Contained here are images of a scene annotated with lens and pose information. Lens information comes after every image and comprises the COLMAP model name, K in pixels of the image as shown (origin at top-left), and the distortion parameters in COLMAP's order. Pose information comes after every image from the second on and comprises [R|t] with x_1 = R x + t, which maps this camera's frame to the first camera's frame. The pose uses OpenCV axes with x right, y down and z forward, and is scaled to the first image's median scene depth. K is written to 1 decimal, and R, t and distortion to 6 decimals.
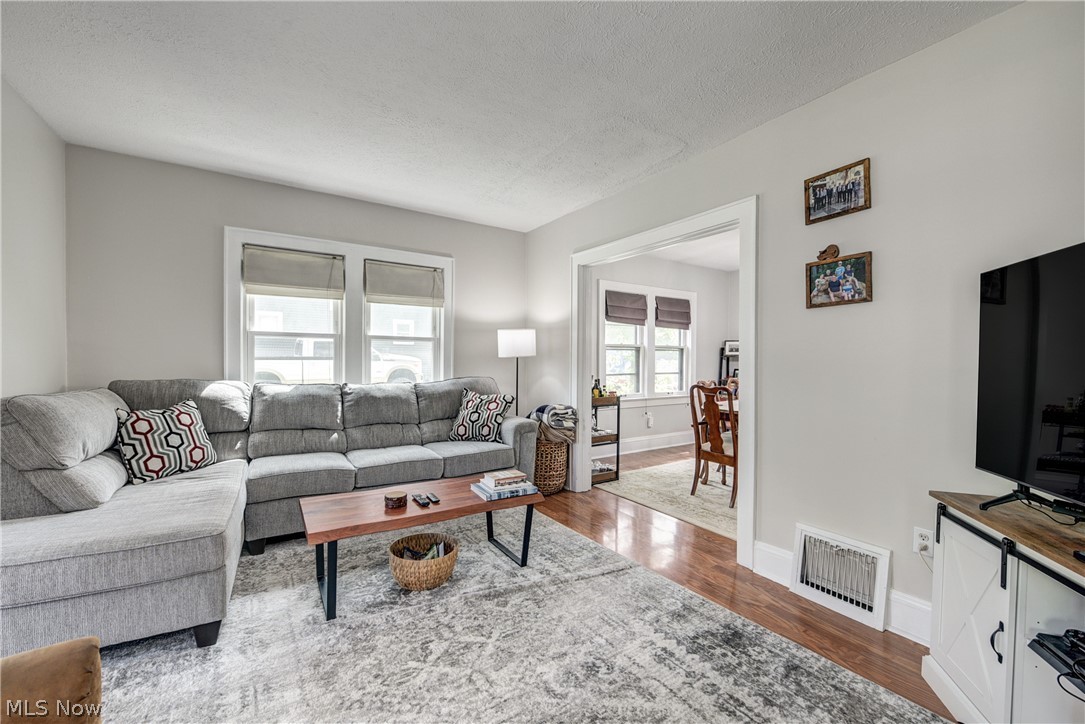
lens RADIAL K [[442.1, 0, 542.5], [0, 442.1, 362.0], [0, 0, 1]] dist [-0.002464, -0.000210]
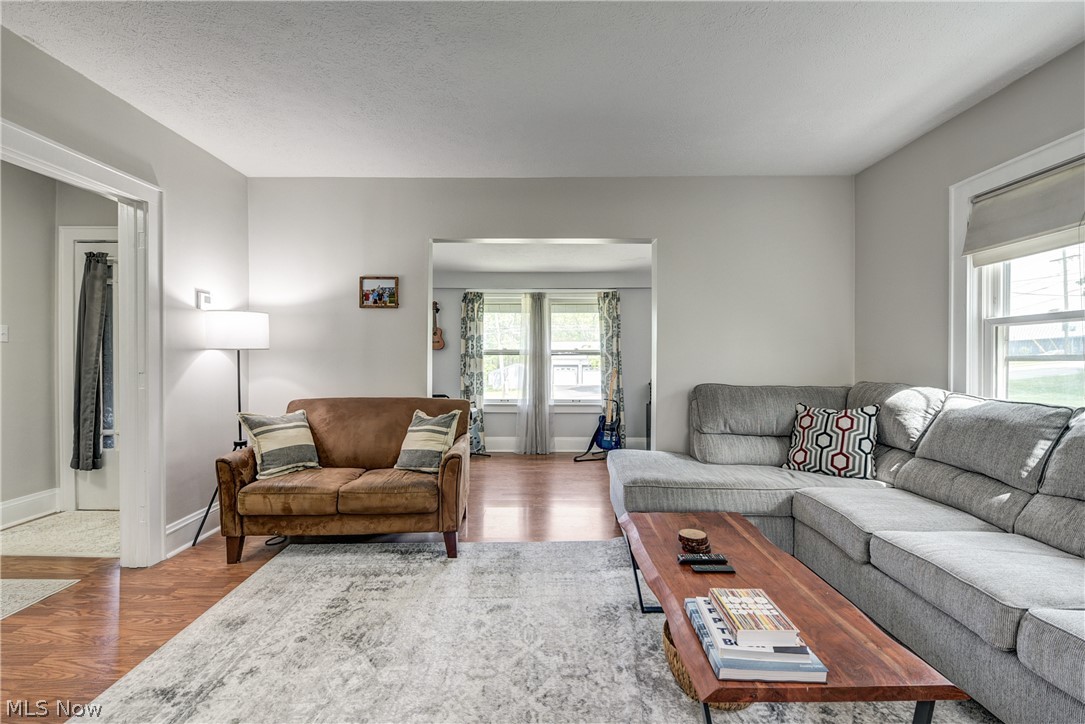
lens RADIAL K [[456.2, 0, 537.4], [0, 456.2, 364.8], [0, 0, 1]] dist [-0.007628, -0.000559]
pose [[-0.548604, -0.001436, -0.836081, 0.316526], [-0.008470, 0.999957, 0.003840, 0.003225], [0.836039, 0.009188, -0.548593, 0.795923]]
